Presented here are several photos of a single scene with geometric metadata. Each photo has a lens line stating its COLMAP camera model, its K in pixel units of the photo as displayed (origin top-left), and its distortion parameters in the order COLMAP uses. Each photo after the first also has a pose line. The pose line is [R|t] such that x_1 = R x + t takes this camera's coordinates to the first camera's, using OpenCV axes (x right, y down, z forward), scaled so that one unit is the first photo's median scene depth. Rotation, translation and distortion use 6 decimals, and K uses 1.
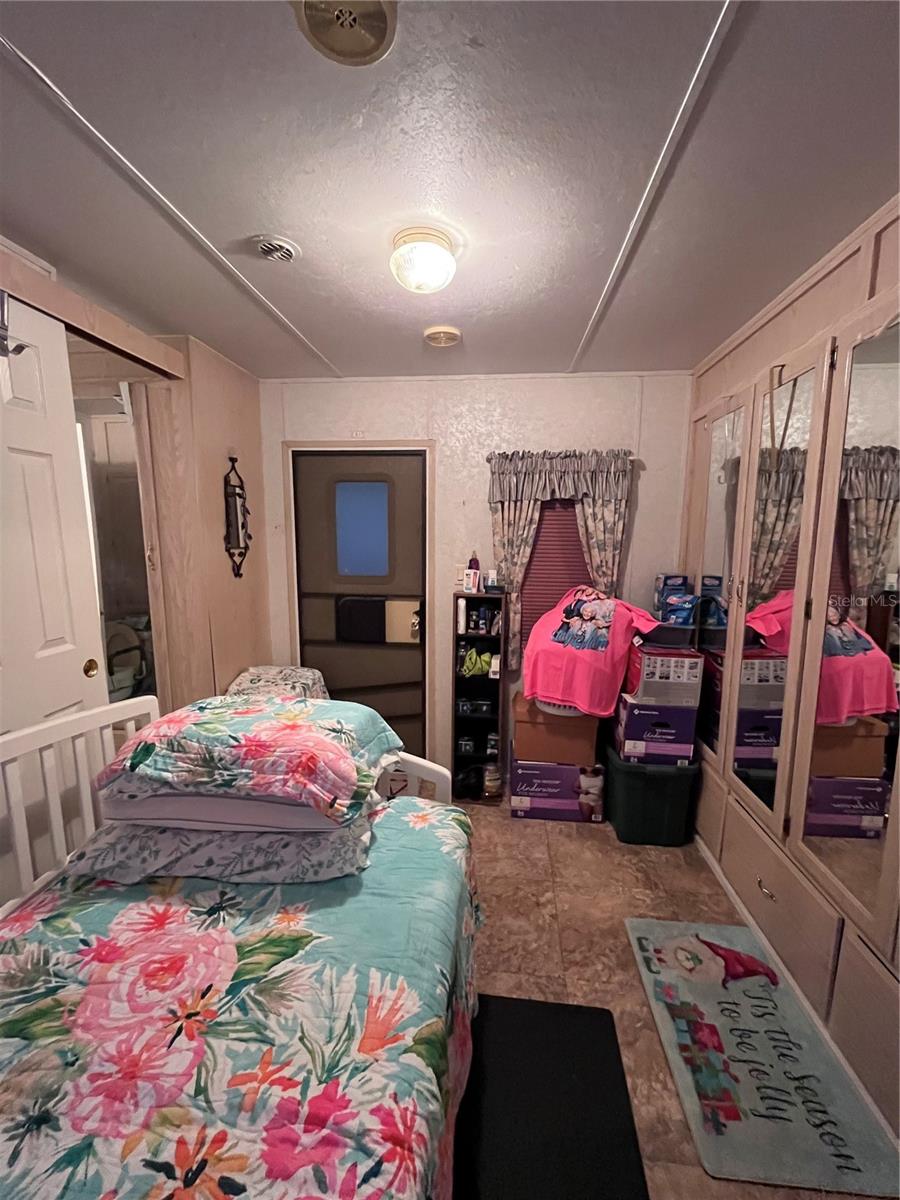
lens RADIAL K [[489.2, 0, 451.4], [0, 489.2, 600.8], [0, 0, 1]] dist [-0.003499, 0.000641]
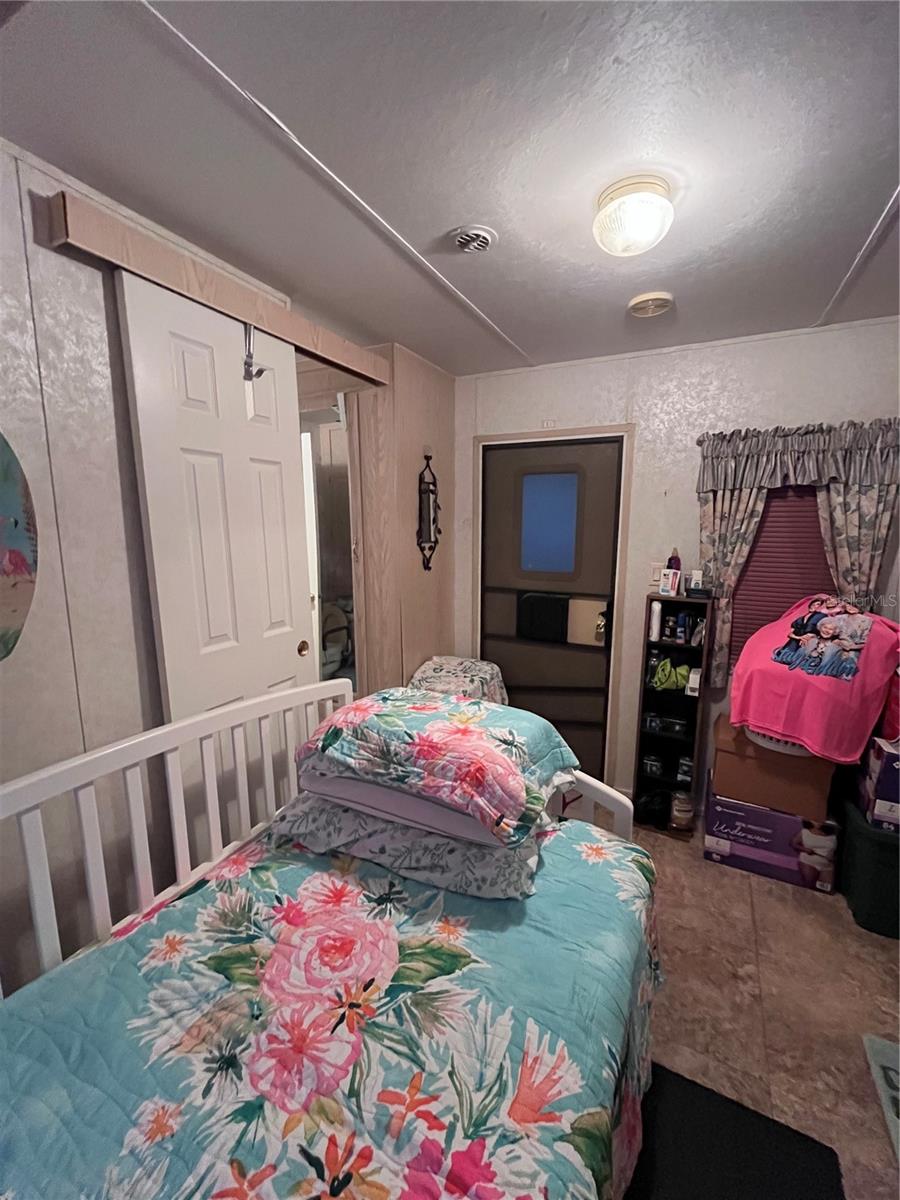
lens RADIAL K [[489.2, 0, 451.4], [0, 489.2, 600.8], [0, 0, 1]] dist [-0.003499, 0.000641]
pose [[0.930417, 0.053522, -0.362575, -0.007843], [-0.046431, 0.998522, 0.028250, -0.029067], [0.363551, -0.009450, 0.931527, 0.079373]]
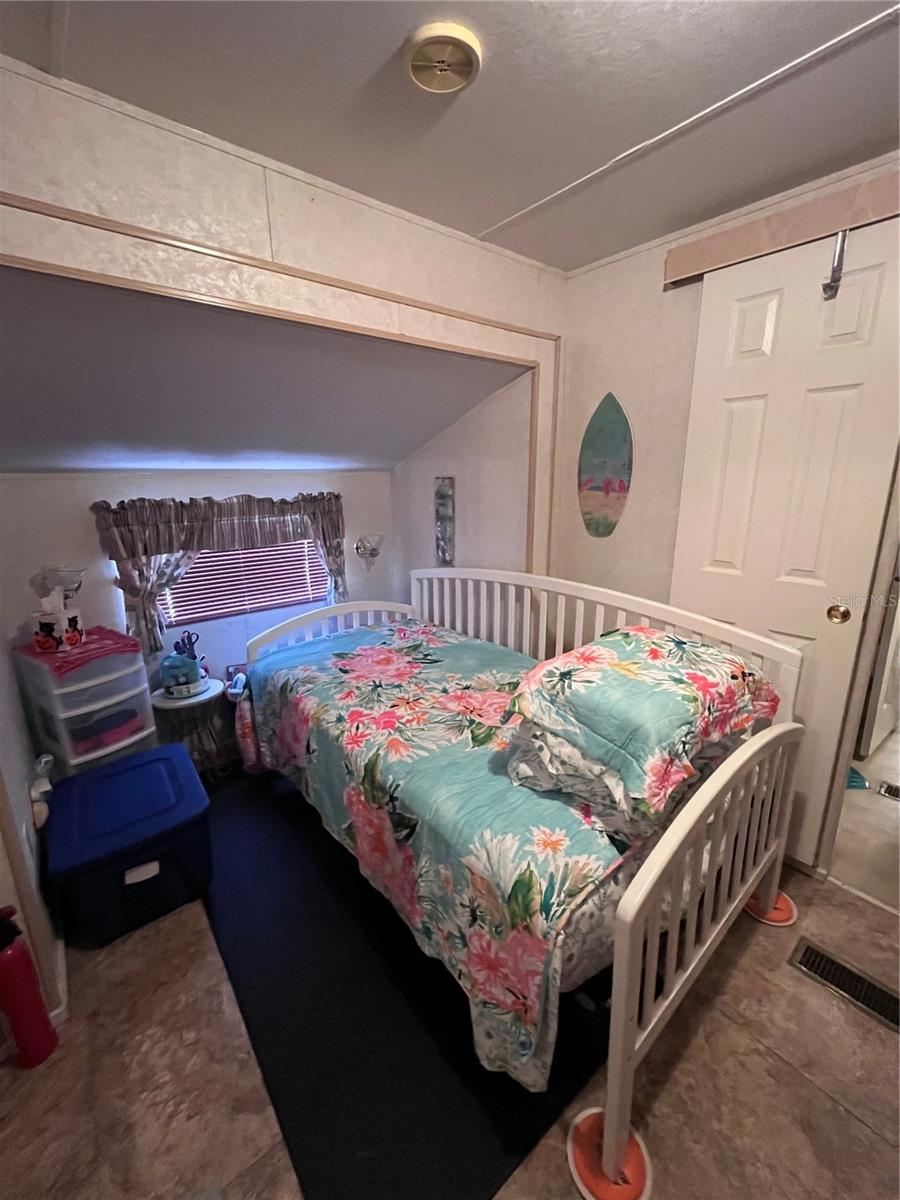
lens RADIAL K [[489.2, 0, 451.4], [0, 489.2, 600.8], [0, 0, 1]] dist [-0.003499, 0.000641]
pose [[-0.704304, 0.183321, -0.685820, 0.563773], [-0.085407, 0.937184, 0.338220, -0.184982], [0.704742, 0.296783, -0.644405, 1.395593]]
